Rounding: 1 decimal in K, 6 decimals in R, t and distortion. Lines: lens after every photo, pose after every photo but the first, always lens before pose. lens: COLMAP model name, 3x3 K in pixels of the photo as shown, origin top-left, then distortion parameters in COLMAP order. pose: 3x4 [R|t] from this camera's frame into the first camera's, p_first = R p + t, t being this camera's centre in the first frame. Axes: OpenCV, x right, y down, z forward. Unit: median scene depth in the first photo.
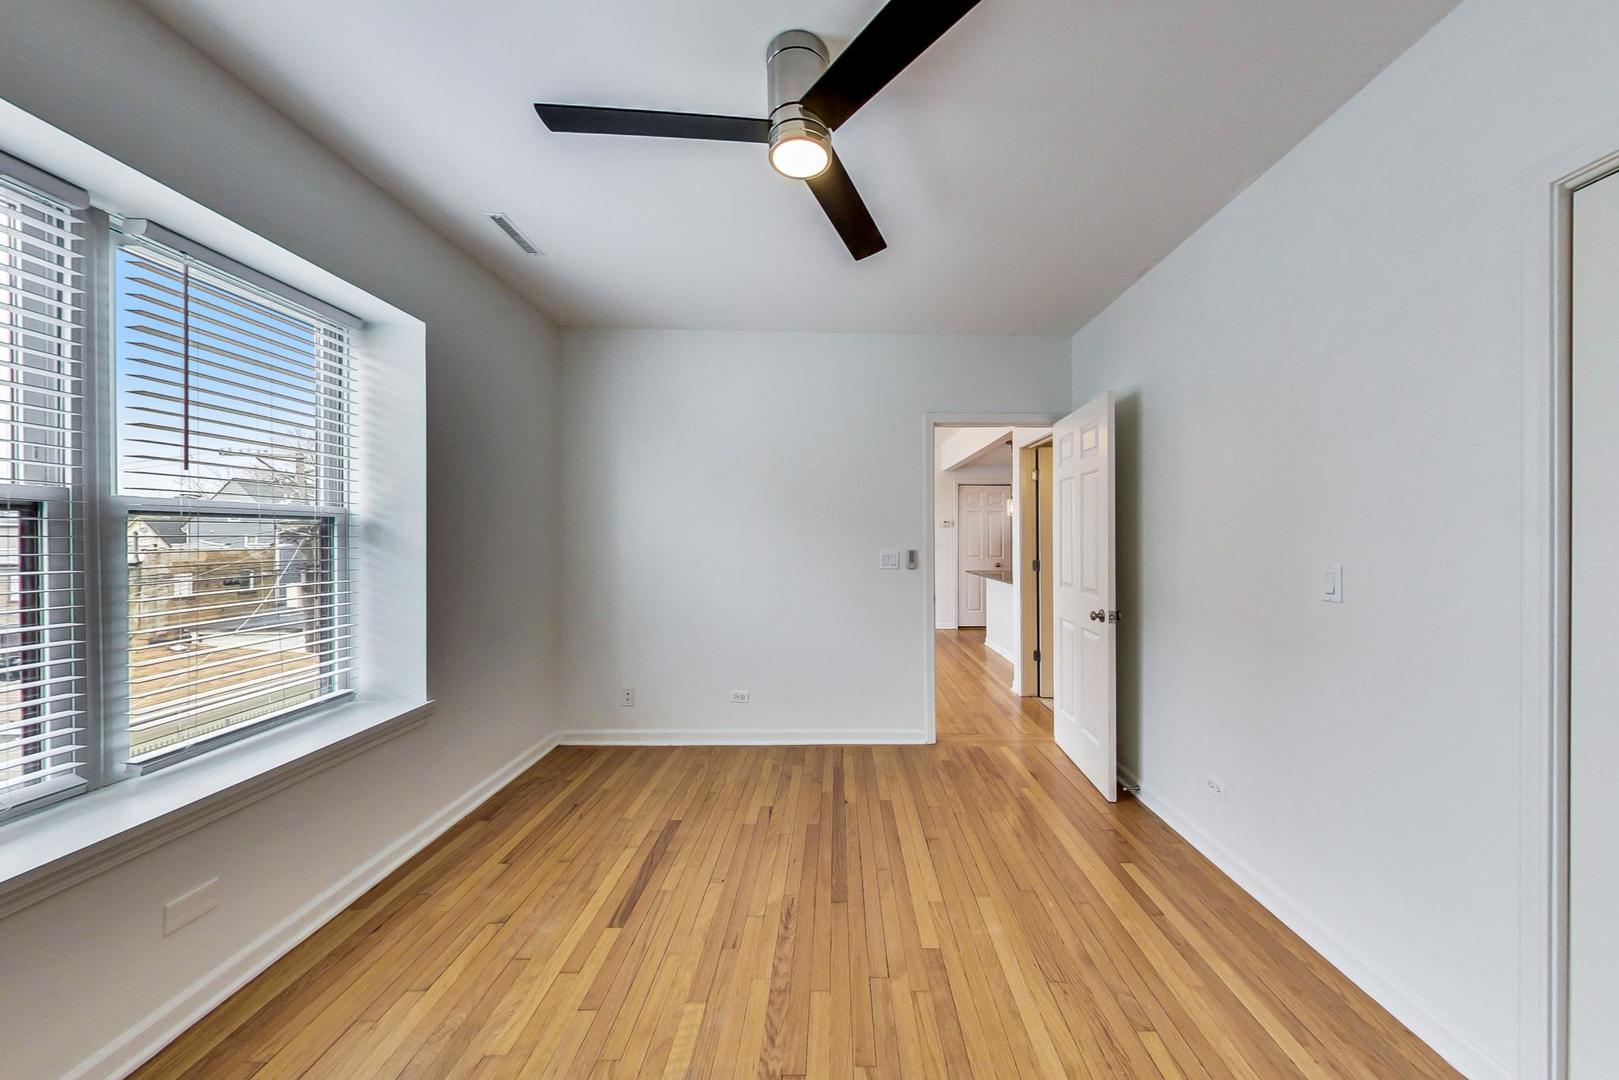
lens RADIAL K [[574.7, 0, 810.5], [0, 574.7, 542.6], [0, 0, 1]] dist [0.000828, 0.000076]
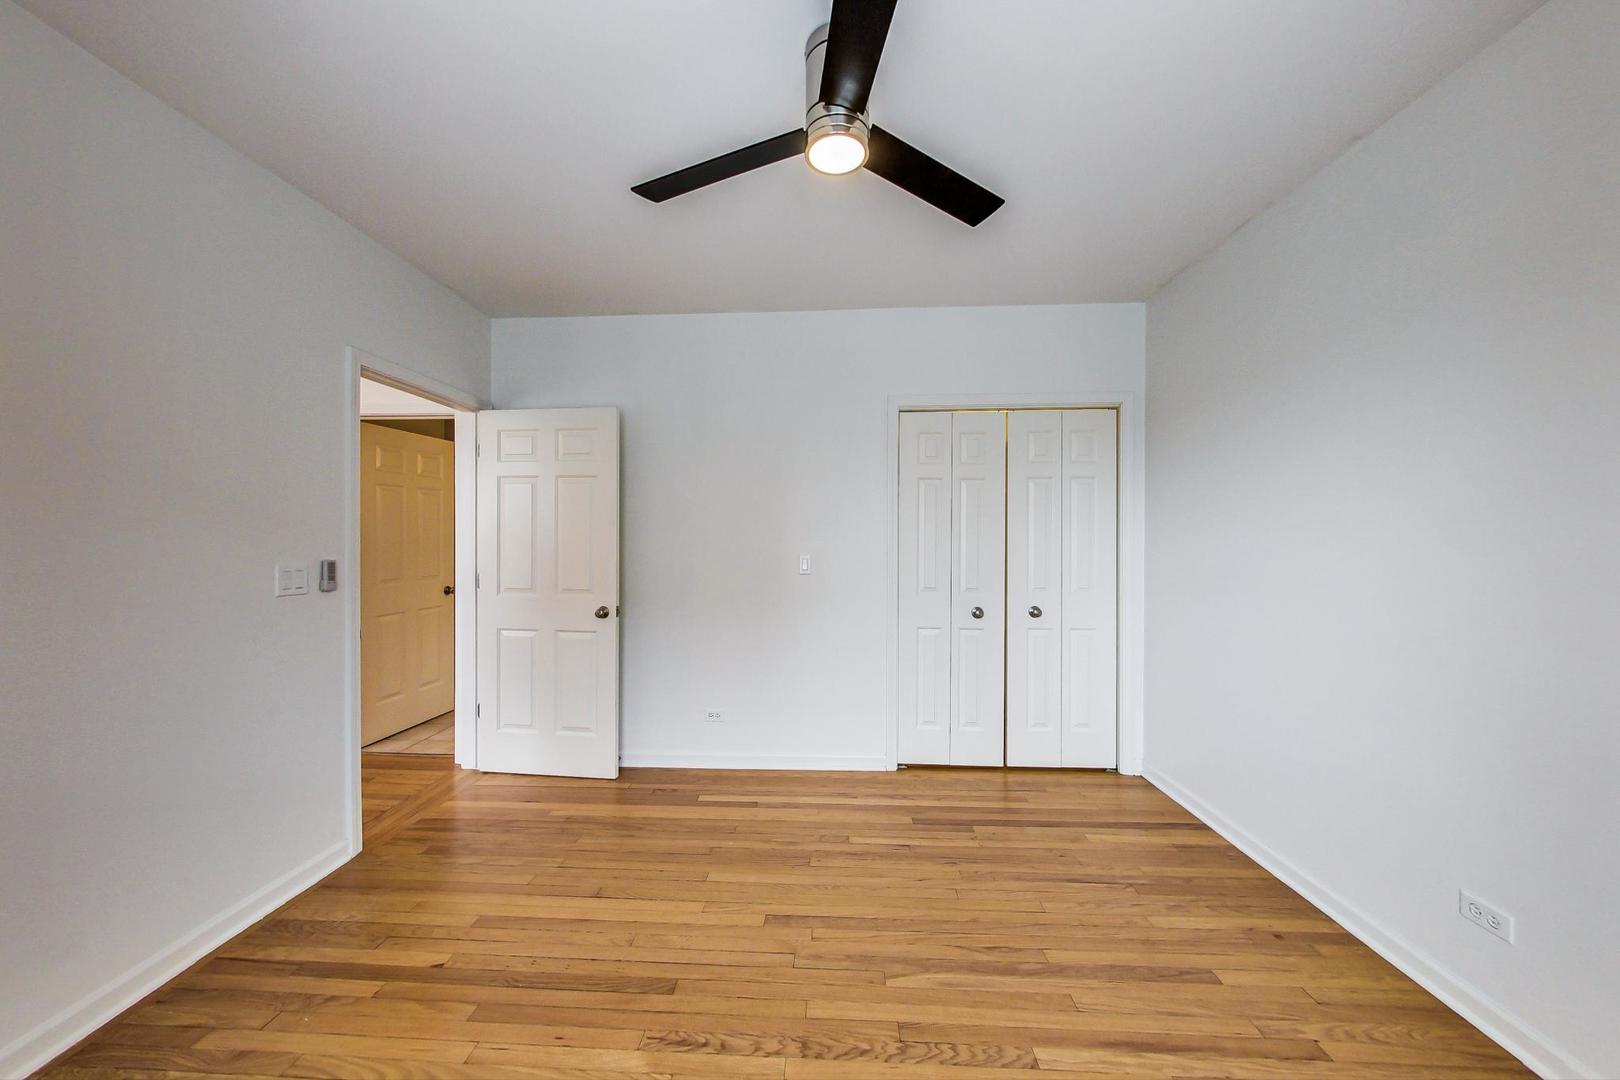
lens RADIAL K [[557.1, 0, 843.2], [0, 557.1, 539.3], [0, 0, 1]] dist [-0.001536, -0.000138]
pose [[-0.030398, 0.001002, 0.999537, -0.779245], [0.006818, 0.999976, -0.000795, -0.009888], [-0.999515, 0.006791, -0.030404, 0.810416]]
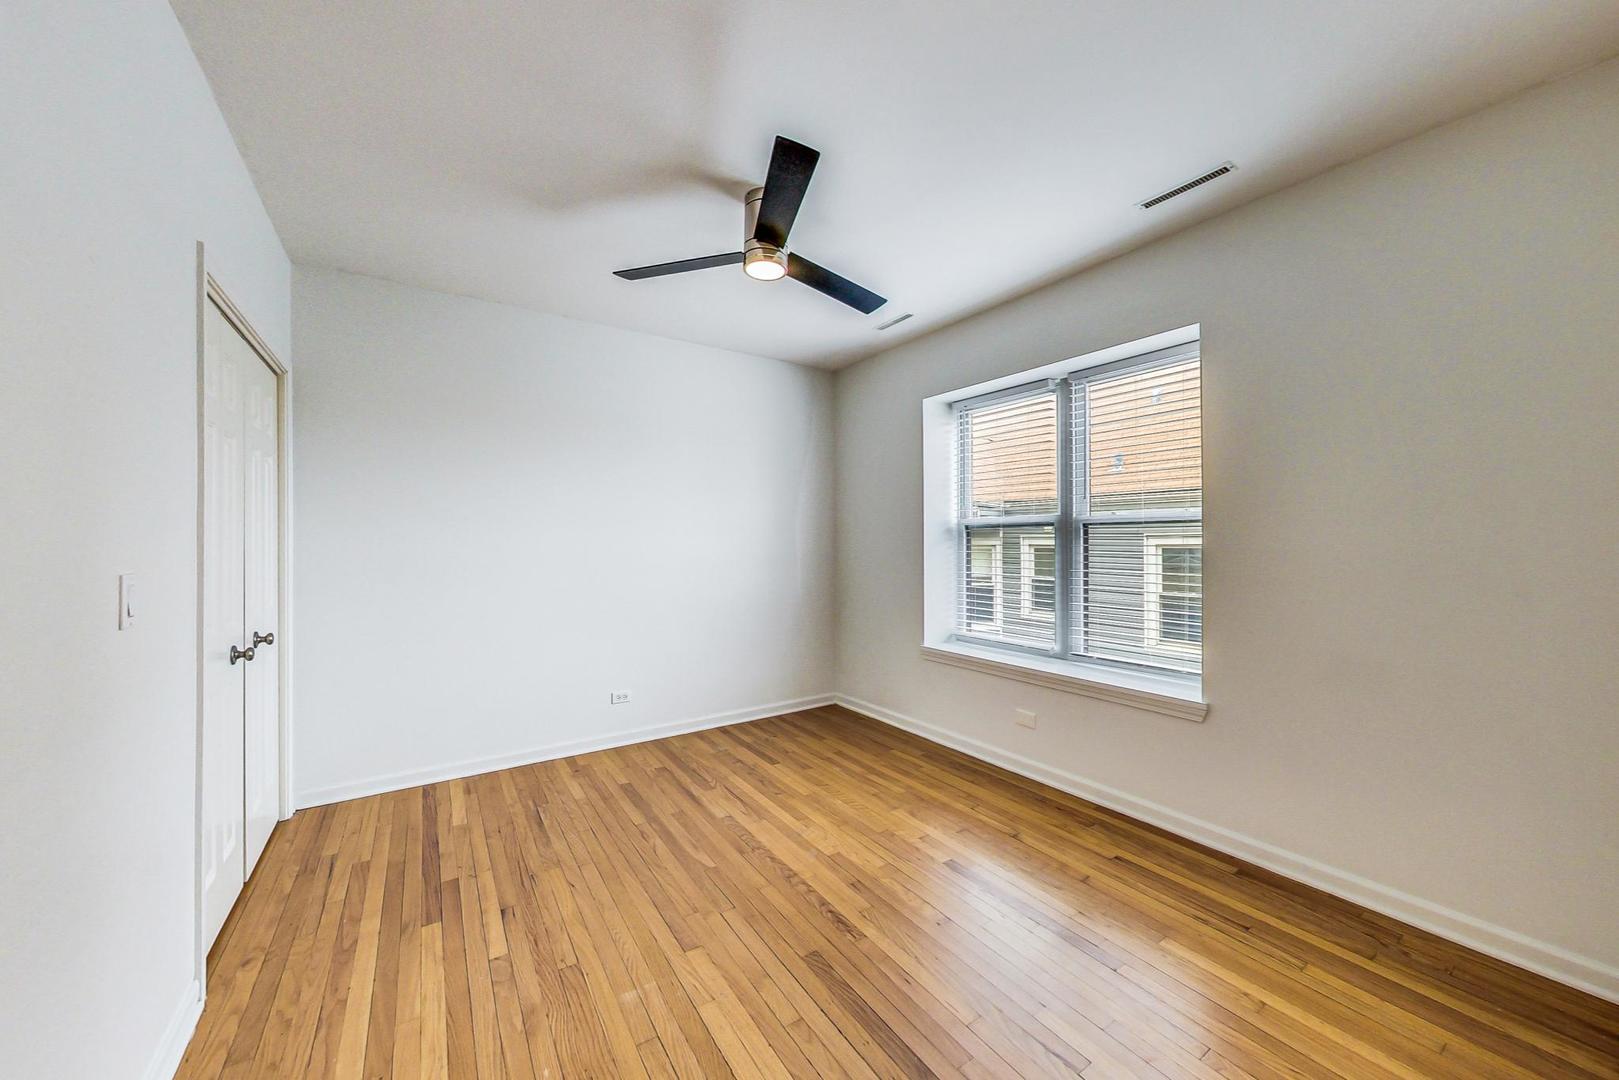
lens RADIAL K [[560.2, 0, 809.5], [0, 560.2, 540.0], [0, 0, 1]] dist [-0.000386, -0.000025]
pose [[-0.809703, -0.001817, -0.586837, 0.566488], [-0.005510, 0.999975, 0.004507, -0.002382], [0.586814, 0.006883, -0.809692, 1.744551]]
